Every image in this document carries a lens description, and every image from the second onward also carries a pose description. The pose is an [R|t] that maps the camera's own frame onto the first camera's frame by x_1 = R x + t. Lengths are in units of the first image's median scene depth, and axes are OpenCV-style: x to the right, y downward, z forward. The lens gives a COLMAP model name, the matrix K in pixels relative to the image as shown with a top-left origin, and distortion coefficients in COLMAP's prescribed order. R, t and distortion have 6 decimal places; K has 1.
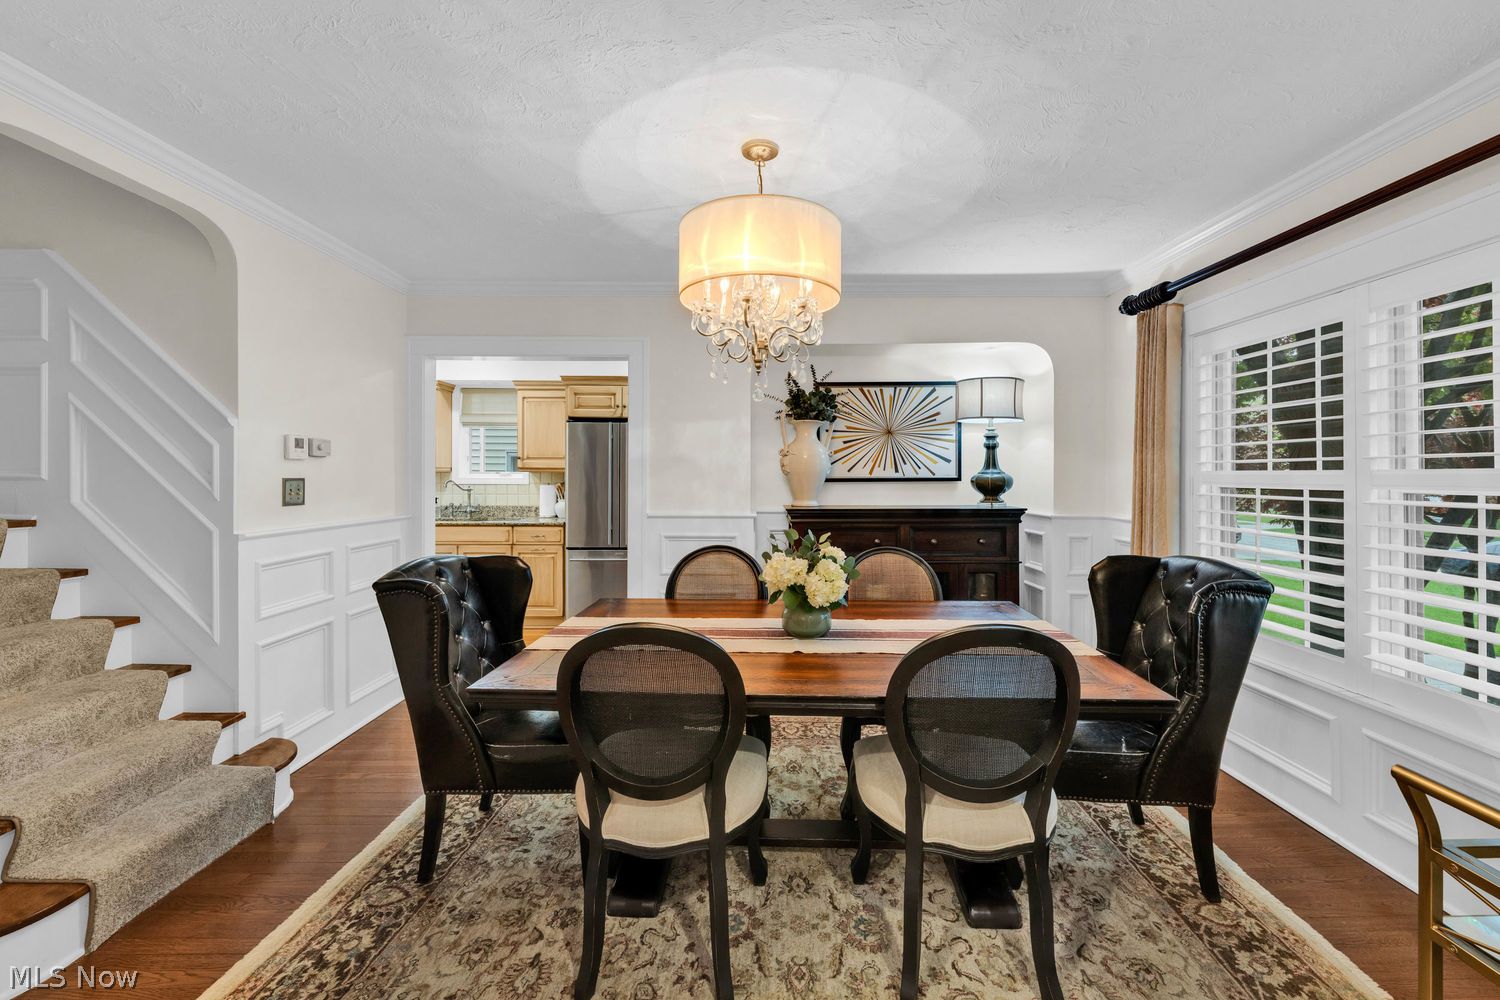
lens RADIAL K [[619.0, 0, 775.5], [0, 619.0, 477.8], [0, 0, 1]] dist [-0.000682, -0.000147]
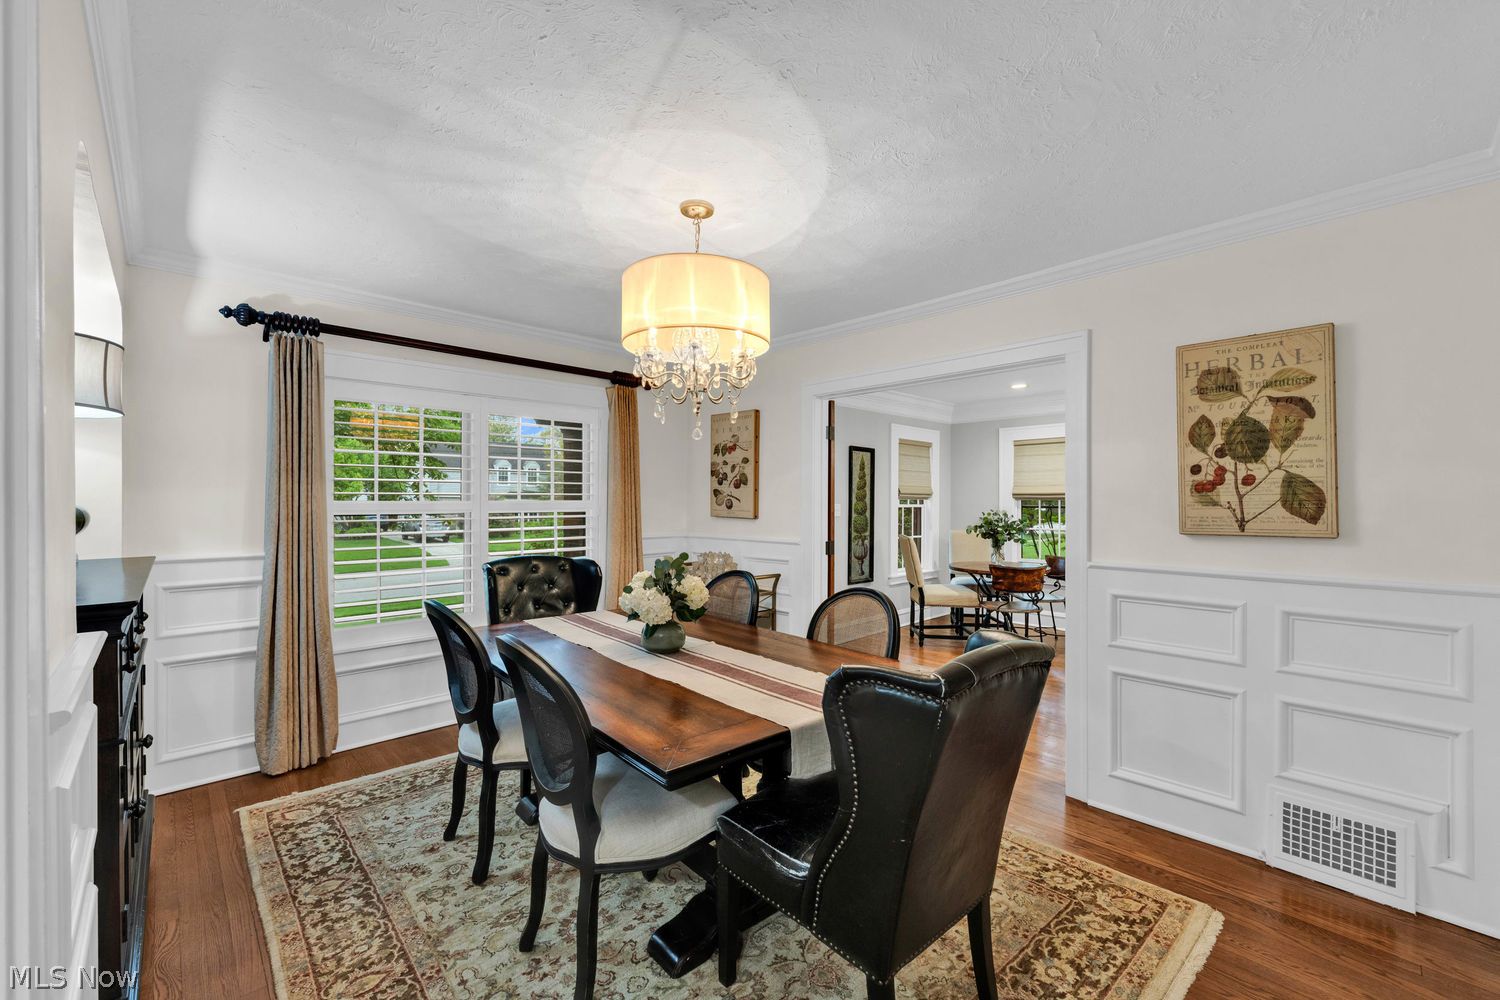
lens RADIAL K [[612.8, 0, 750.0], [0, 612.8, 500.0], [0, 0, 1]] dist [-0.001493, -0.000045]
pose [[-0.677070, -0.002786, 0.735913, -0.884905], [0.001829, 0.999983, 0.005468, -0.022337], [-0.735916, 0.005049, -0.677054, 1.666319]]
